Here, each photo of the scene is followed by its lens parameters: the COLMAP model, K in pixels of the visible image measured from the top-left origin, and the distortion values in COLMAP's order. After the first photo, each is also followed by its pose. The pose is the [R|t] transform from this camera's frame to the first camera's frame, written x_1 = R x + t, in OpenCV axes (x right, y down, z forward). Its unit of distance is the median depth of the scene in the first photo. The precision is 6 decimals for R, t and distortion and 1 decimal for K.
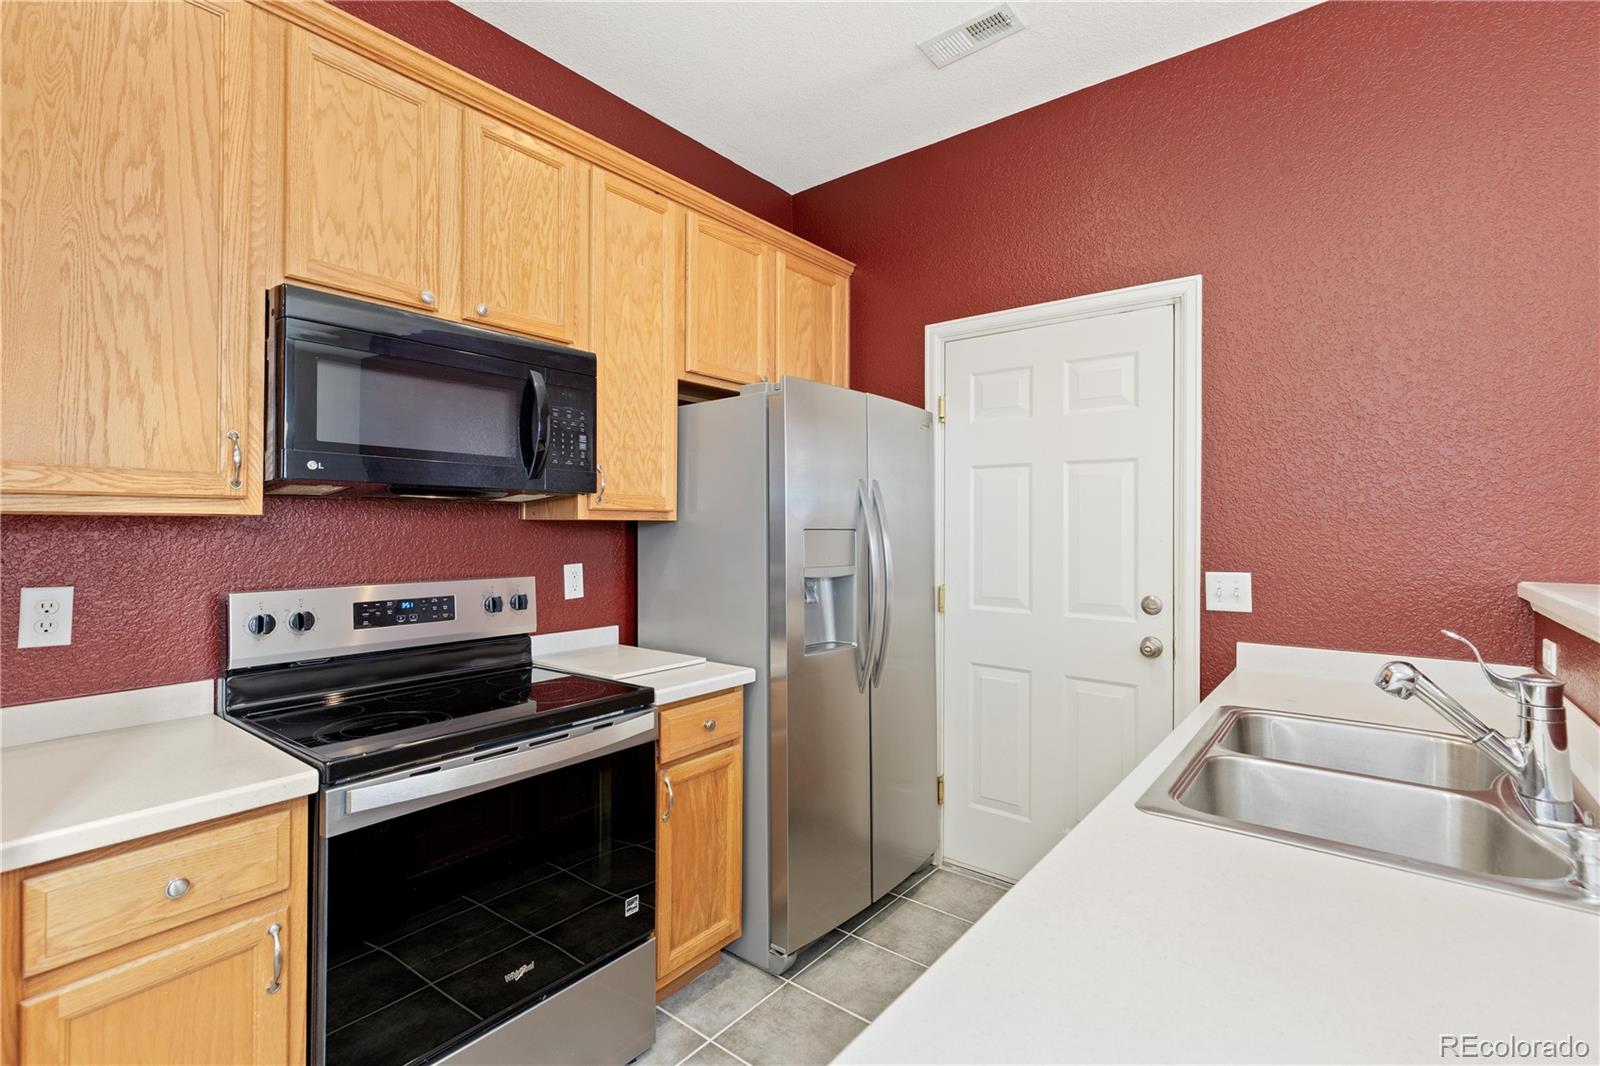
lens RADIAL K [[731.8, 0, 790.7], [0, 731.8, 500.6], [0, 0, 1]] dist [0.012640, 0.000464]
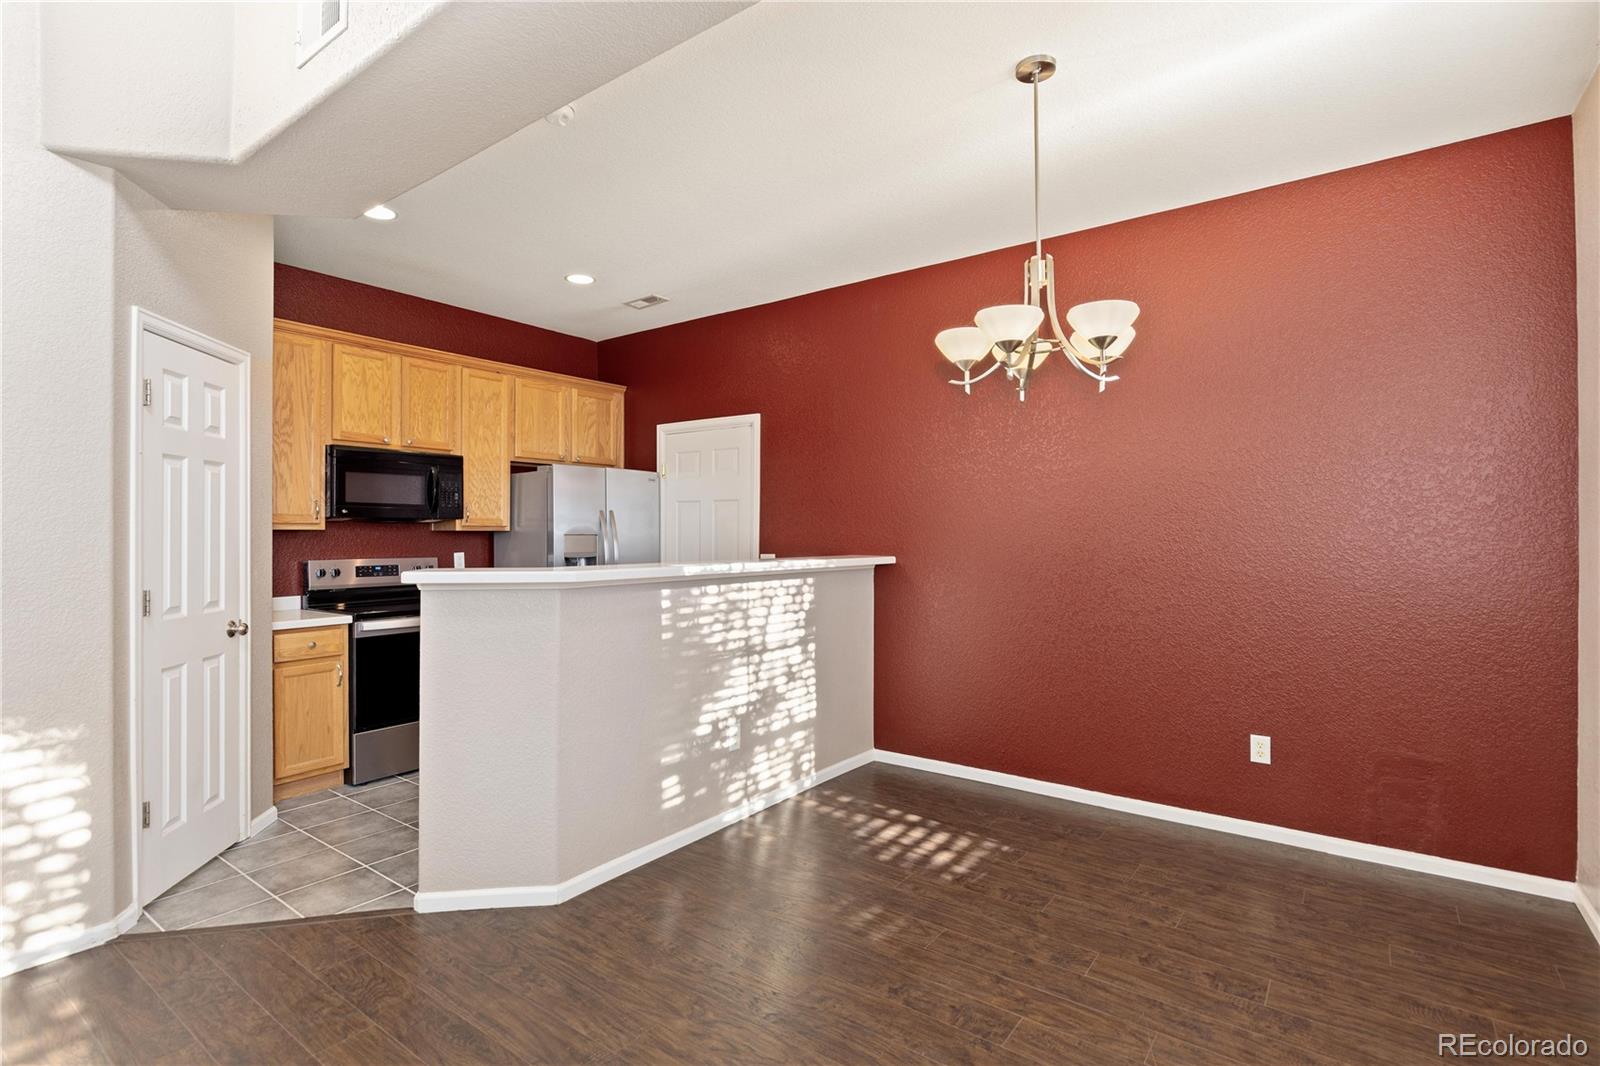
lens RADIAL K [[743.2, 0, 780.0], [0, 743.2, 510.6], [0, 0, 1]] dist [-0.000774, -0.002861]
pose [[0.999399, -0.004914, 0.034318, 0.610384], [0.004755, 0.999978, 0.004706, -0.040199], [-0.034341, -0.004540, 0.999400, -1.271517]]
